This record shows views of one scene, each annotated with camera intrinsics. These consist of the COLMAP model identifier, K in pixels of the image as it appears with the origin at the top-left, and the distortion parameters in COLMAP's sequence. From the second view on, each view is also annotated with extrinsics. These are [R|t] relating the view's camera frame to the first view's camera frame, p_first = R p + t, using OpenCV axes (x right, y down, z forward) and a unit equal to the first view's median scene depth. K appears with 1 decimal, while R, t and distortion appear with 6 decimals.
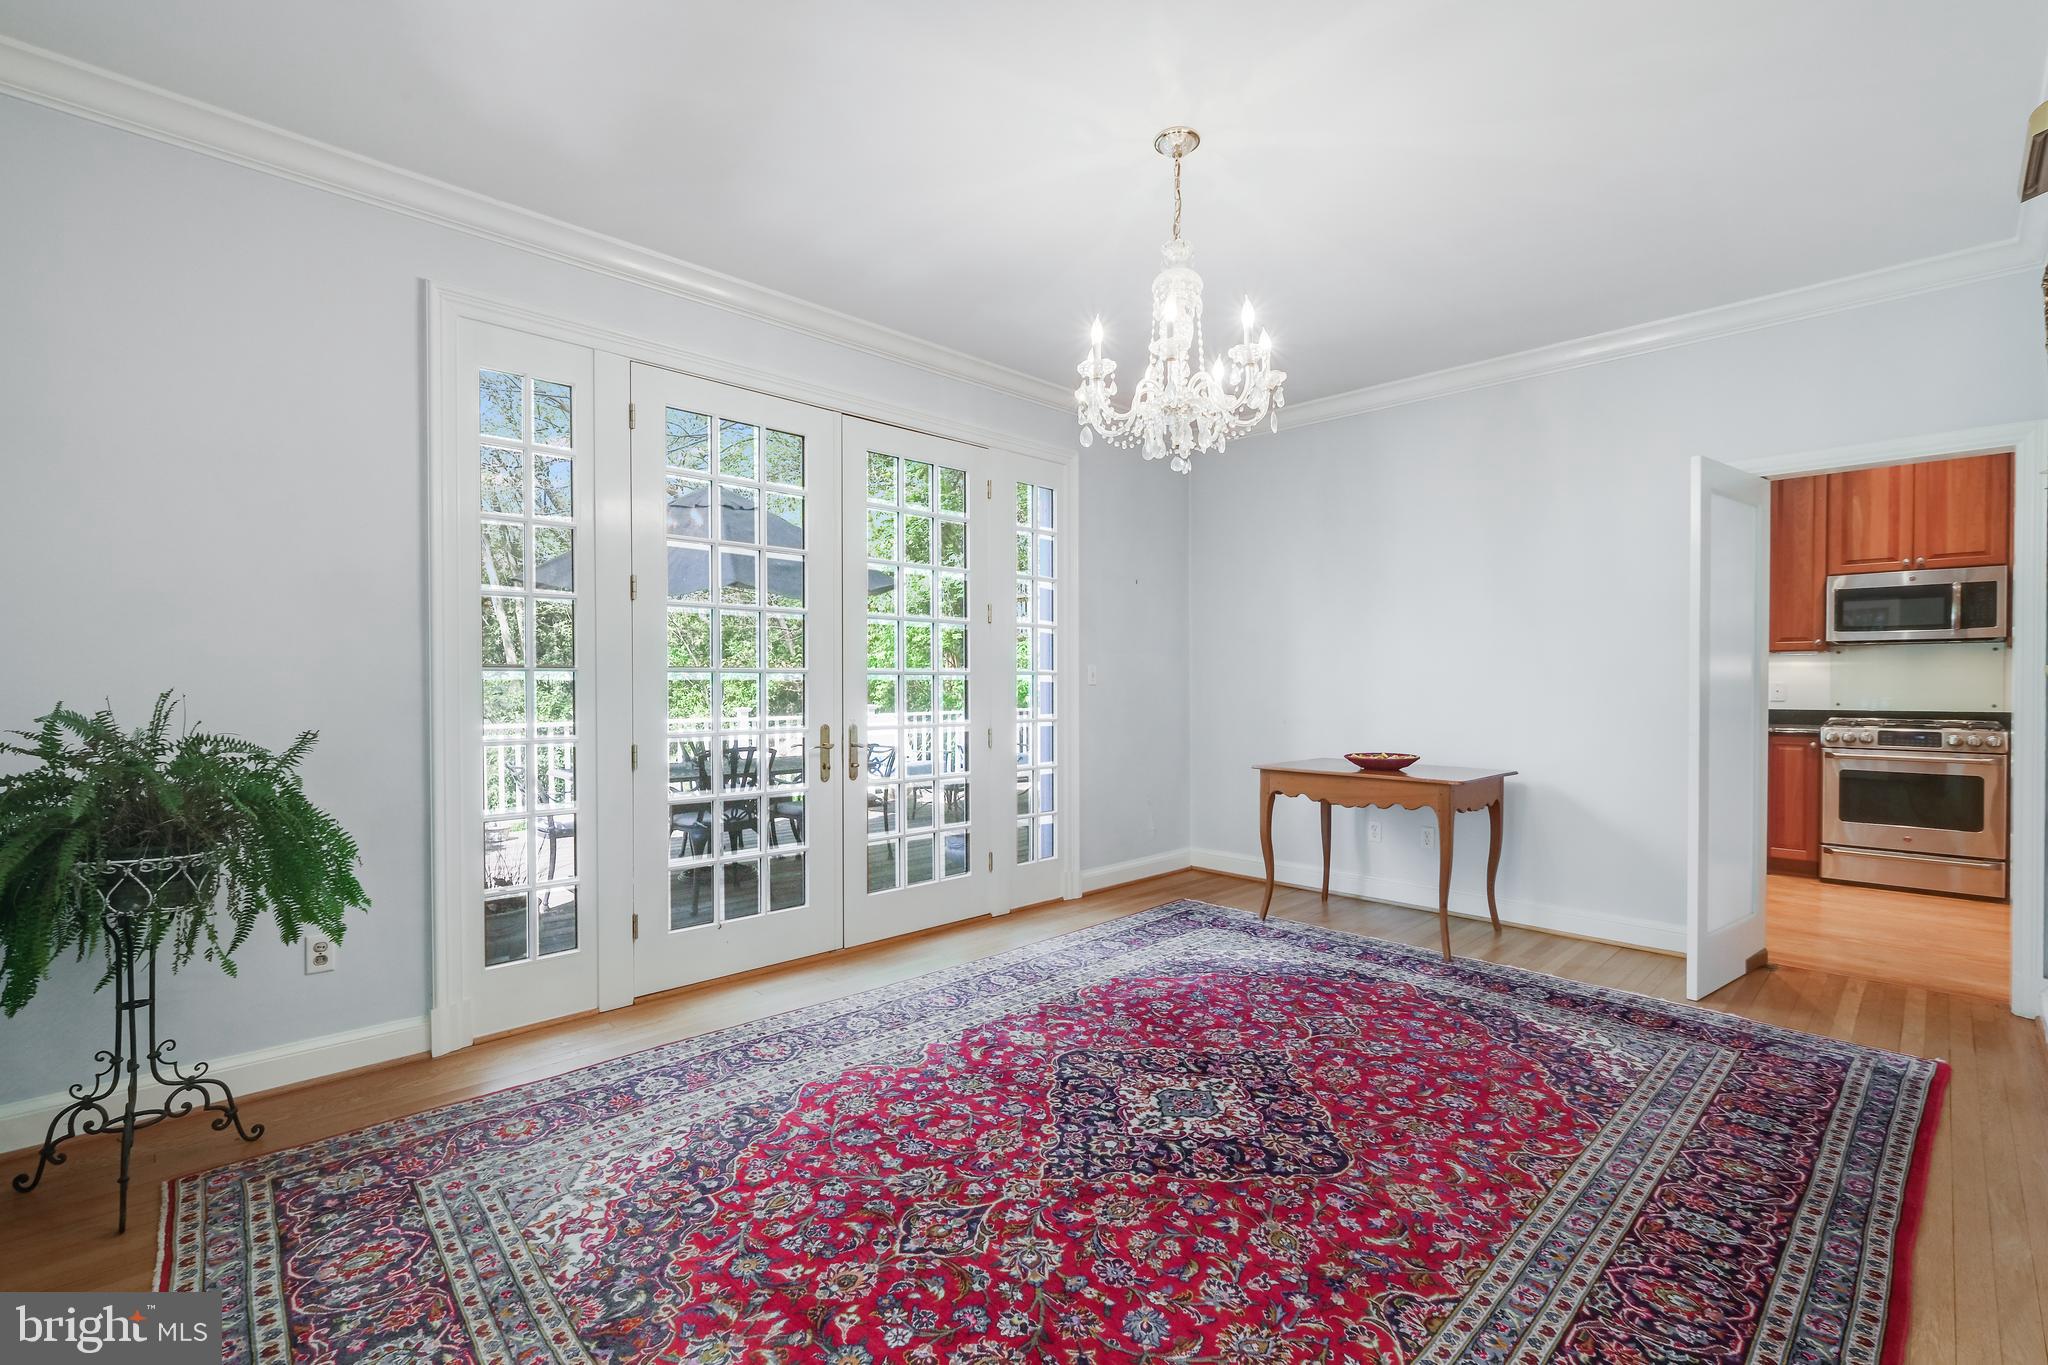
lens RADIAL K [[902.7, 0, 1030.7], [0, 902.7, 694.2], [0, 0, 1]] dist [-0.002560, -0.001226]
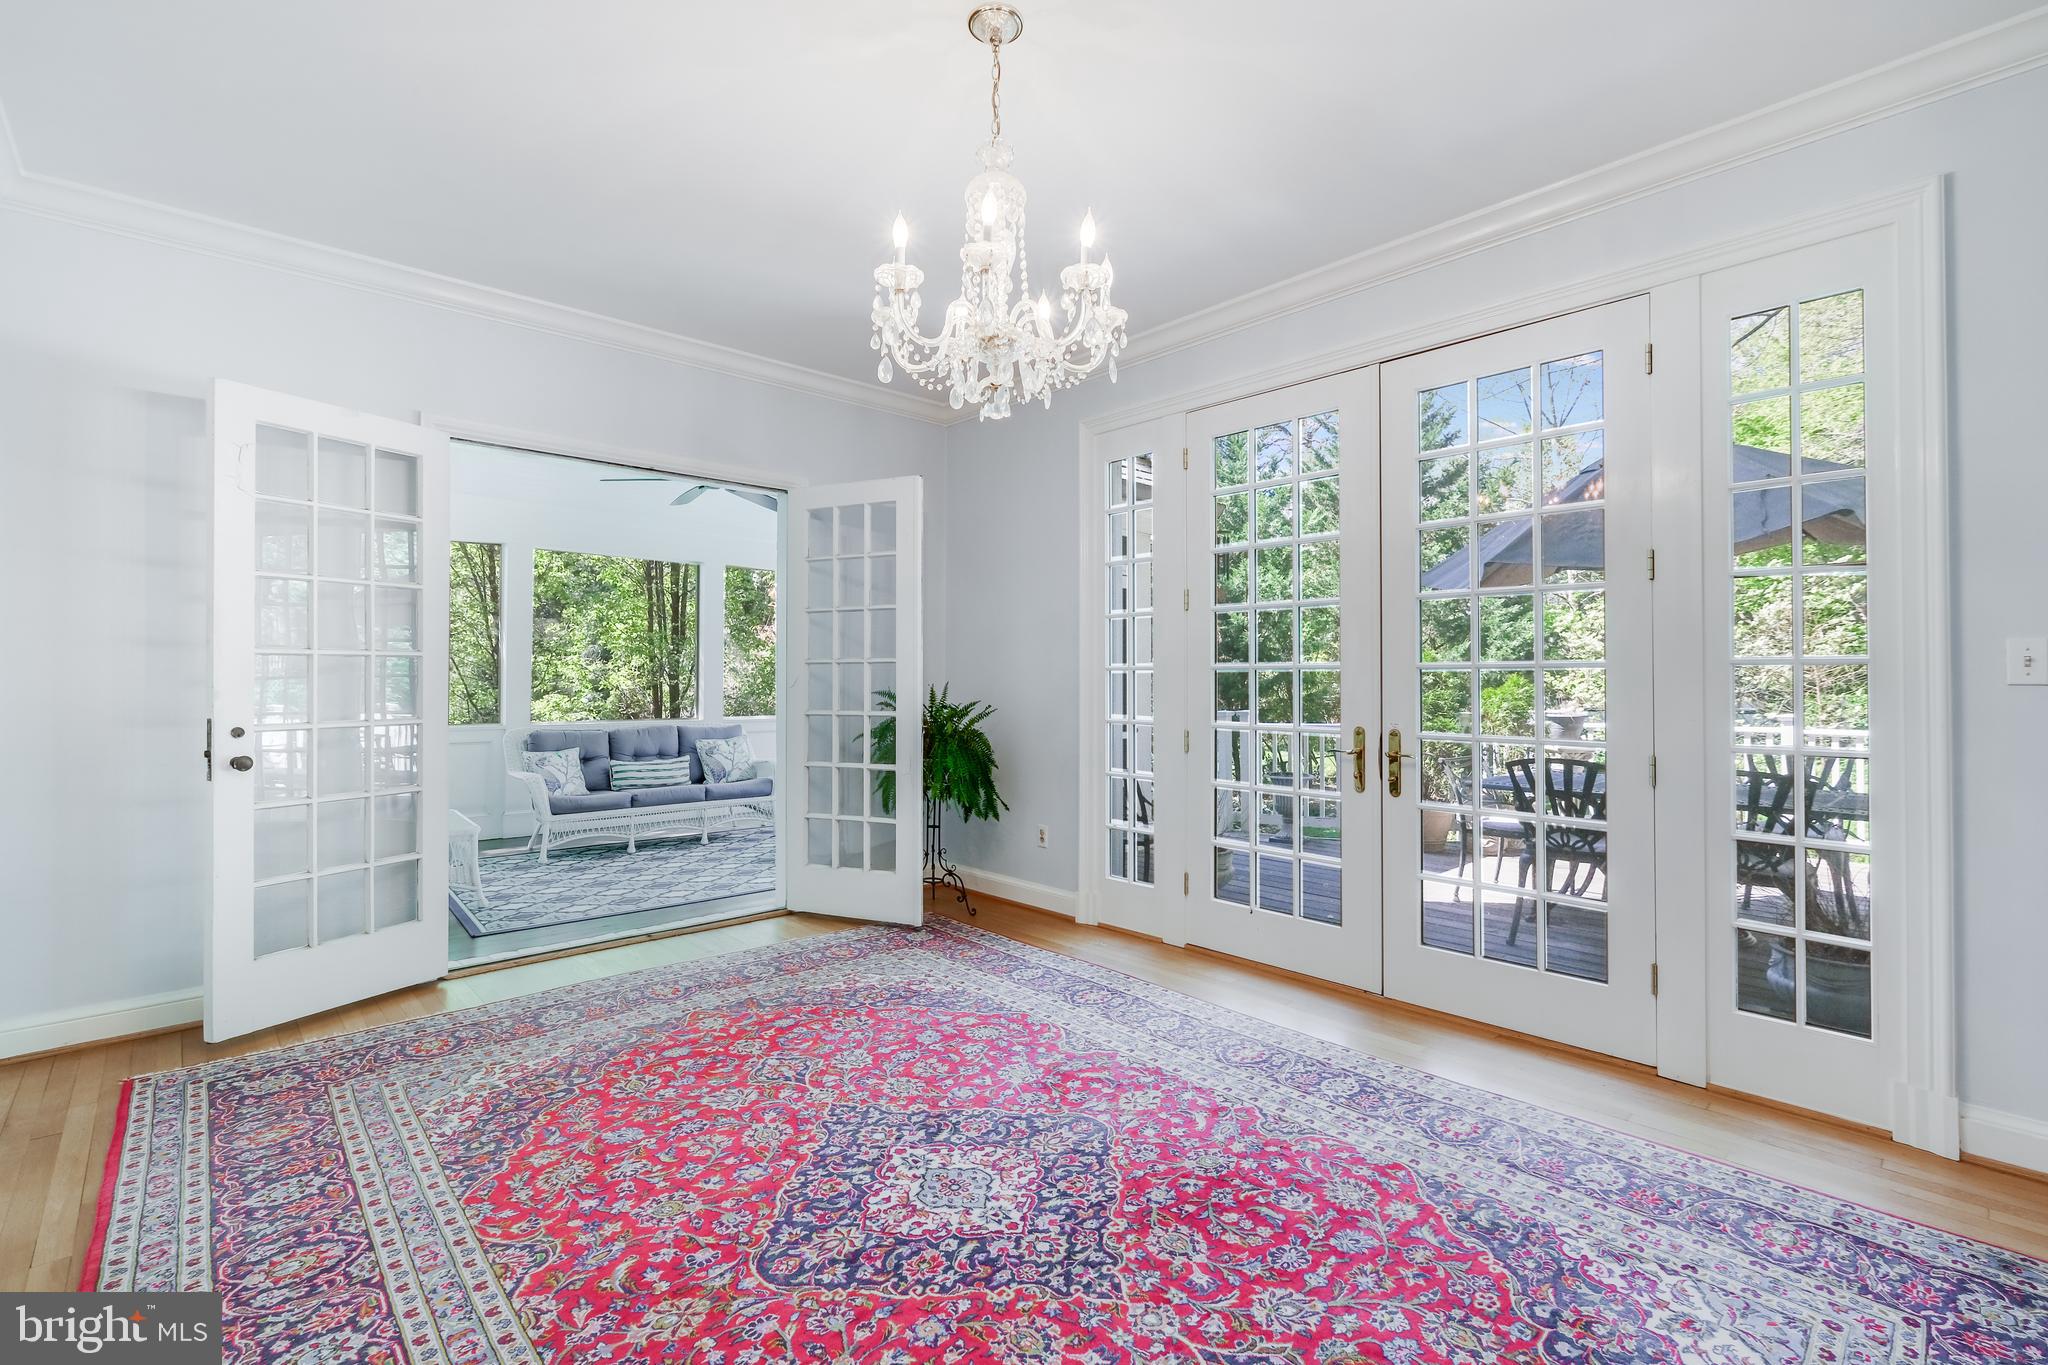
lens RADIAL K [[902.7, 0, 1036.8], [0, 902.7, 676.6], [0, 0, 1]] dist [-0.002560, -0.001226]
pose [[-0.012059, -0.002419, -0.999924, 1.055820], [-0.015004, 0.999885, -0.002238, -0.012241], [0.999815, 0.014975, -0.012094, 1.142703]]
